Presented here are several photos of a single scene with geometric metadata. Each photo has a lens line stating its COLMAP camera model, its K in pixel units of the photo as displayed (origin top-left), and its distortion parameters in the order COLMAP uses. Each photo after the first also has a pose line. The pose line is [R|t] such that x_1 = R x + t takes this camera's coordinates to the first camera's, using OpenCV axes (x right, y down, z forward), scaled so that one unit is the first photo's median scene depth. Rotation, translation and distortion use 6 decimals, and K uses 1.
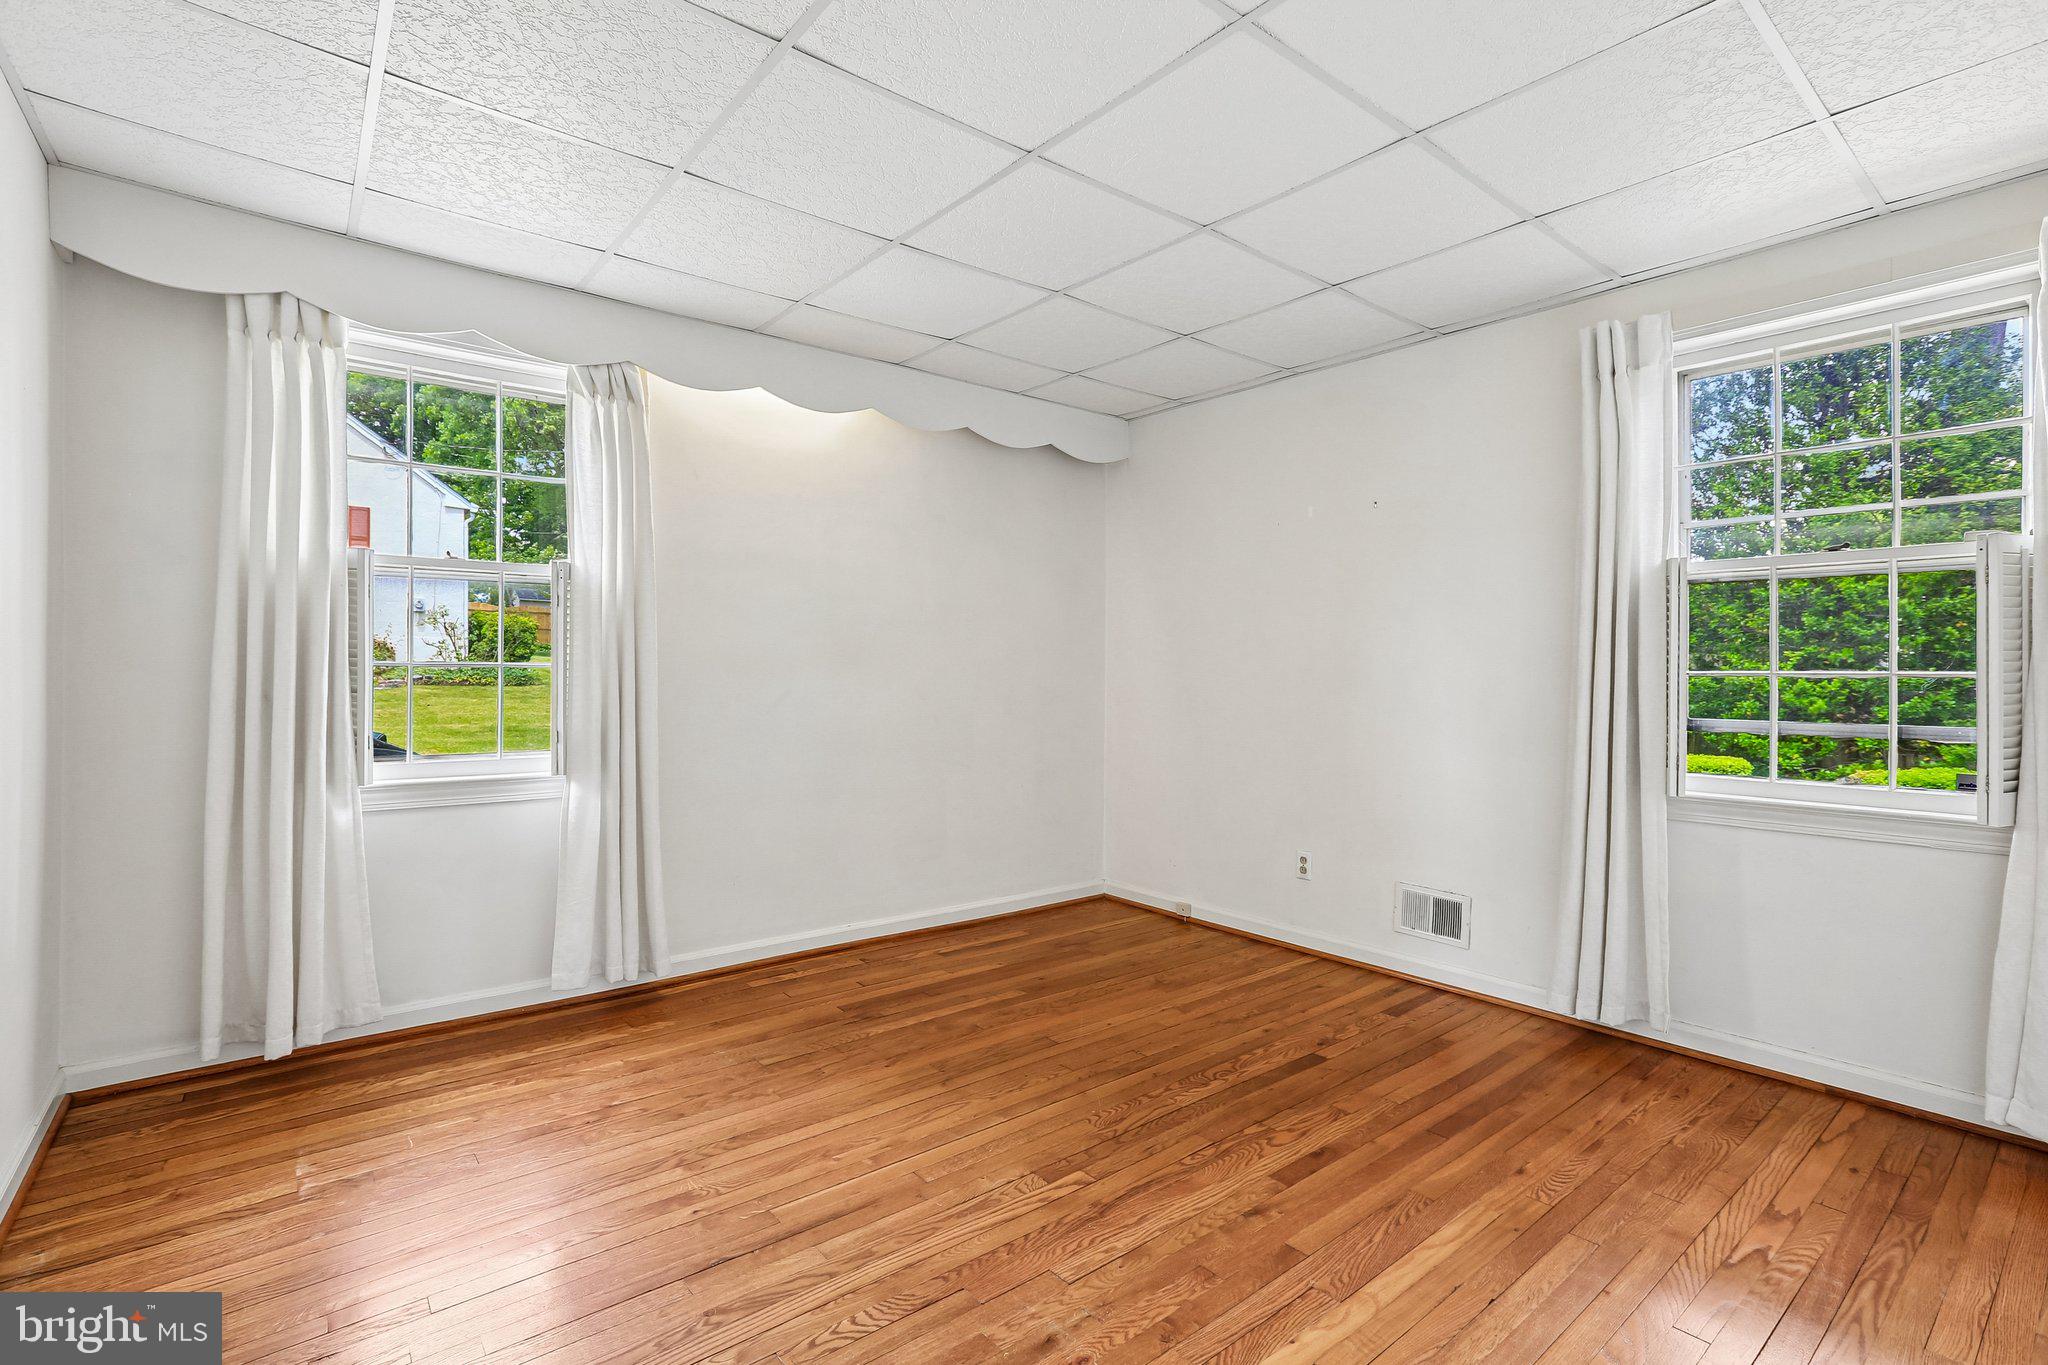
lens RADIAL K [[944.2, 0, 1025.5], [0, 944.2, 674.4], [0, 0, 1]] dist [-0.046629, 0.014524]
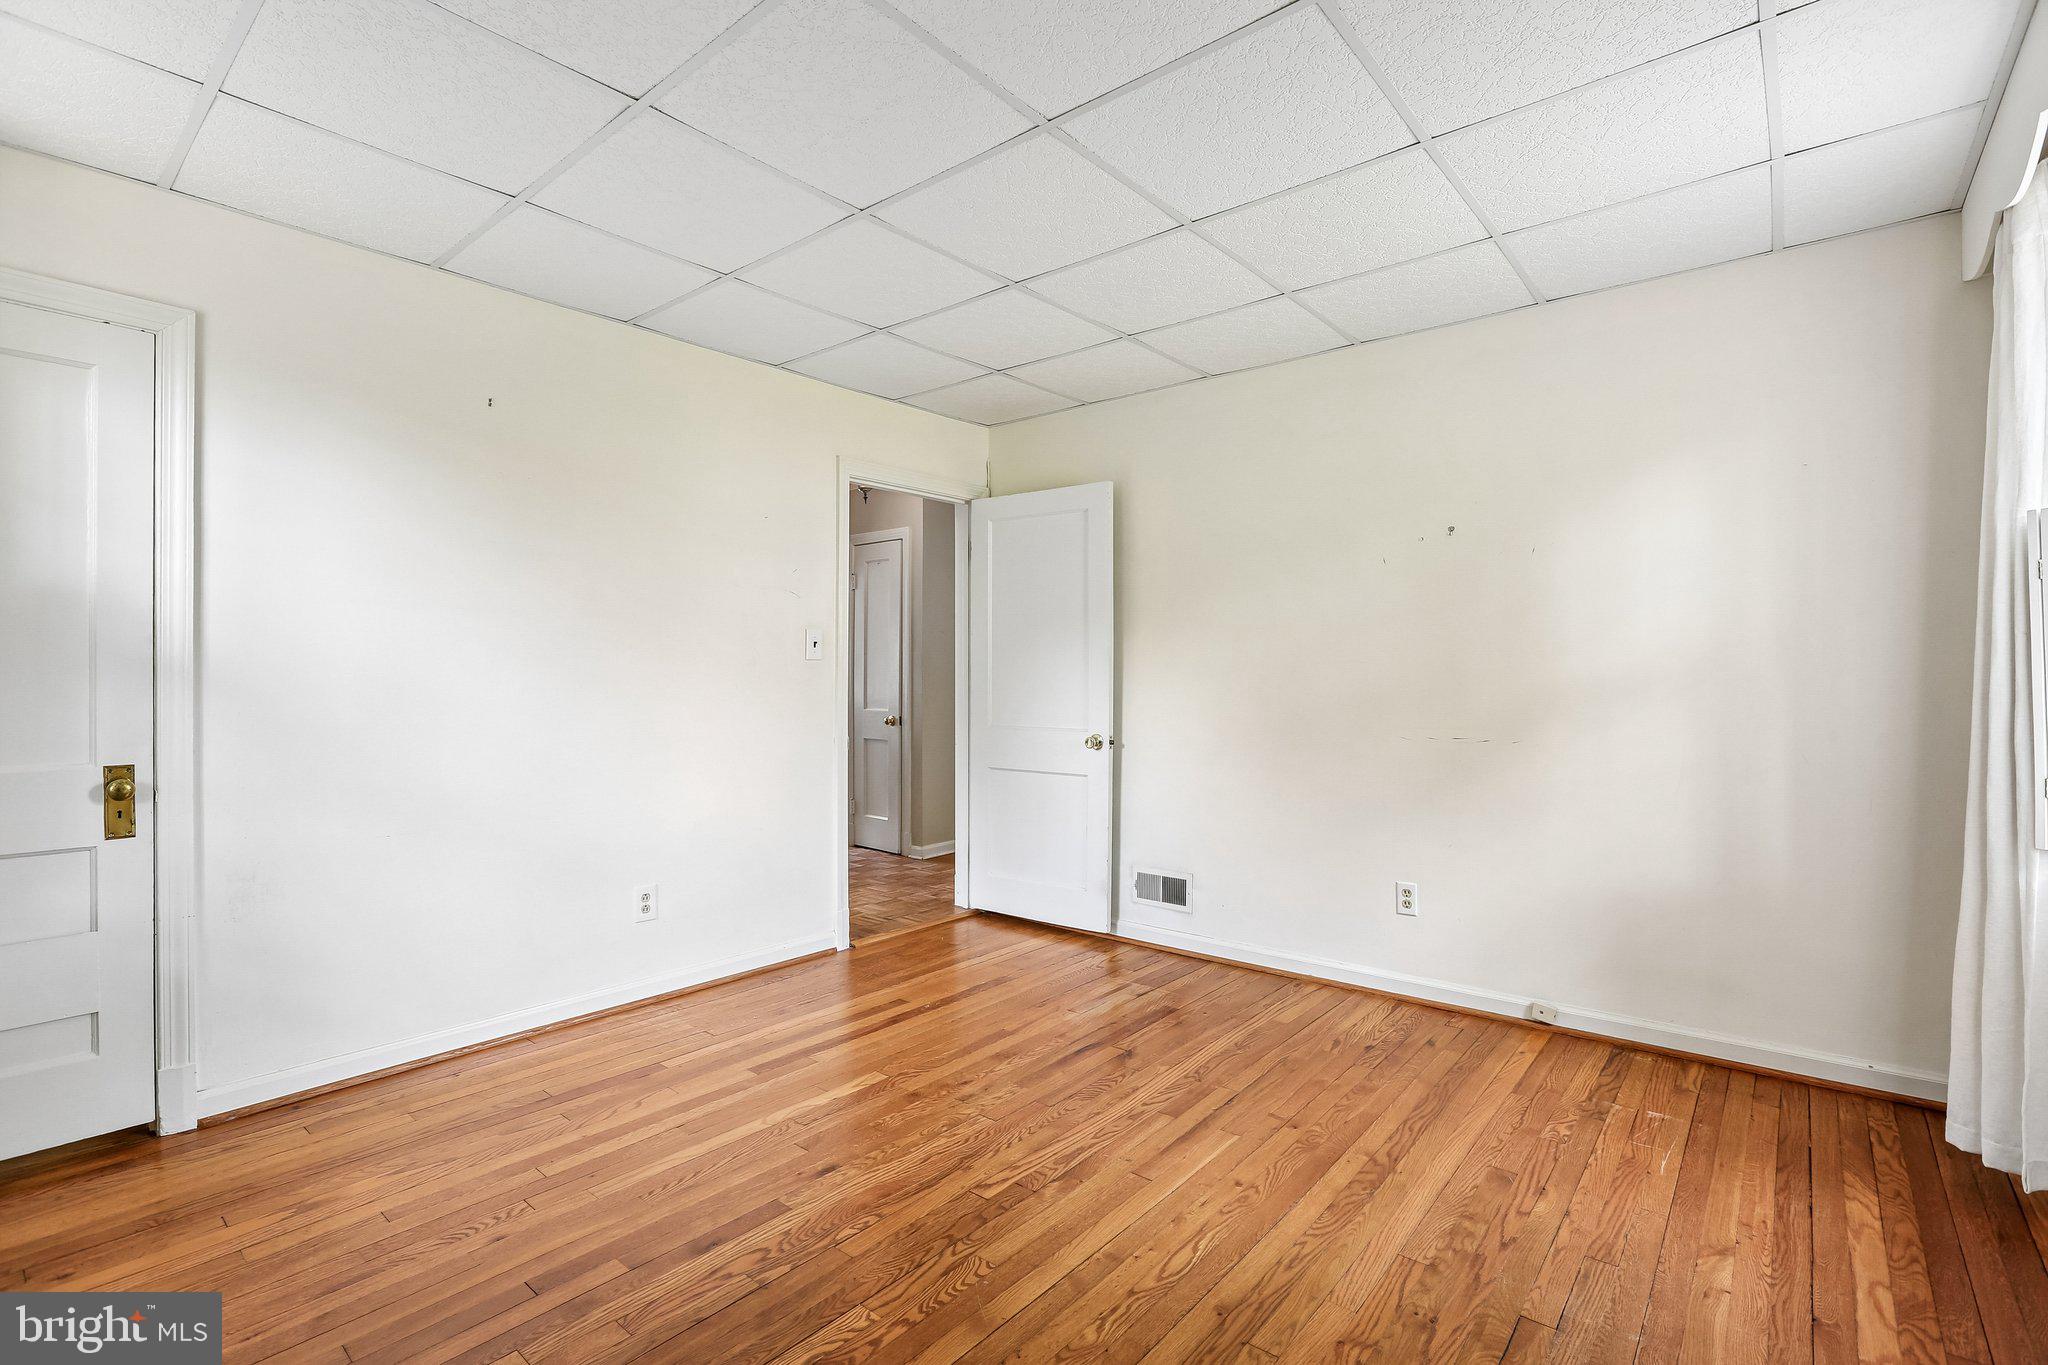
lens RADIAL K [[944.2, 0, 1023.7], [0, 944.2, 677.5], [0, 0, 1]] dist [-0.046629, 0.014524]
pose [[-0.980440, -0.002155, -0.196808, 0.218449], [-0.003471, 0.999974, 0.006344, -0.010599], [0.196789, 0.006903, -0.980422, 1.999990]]
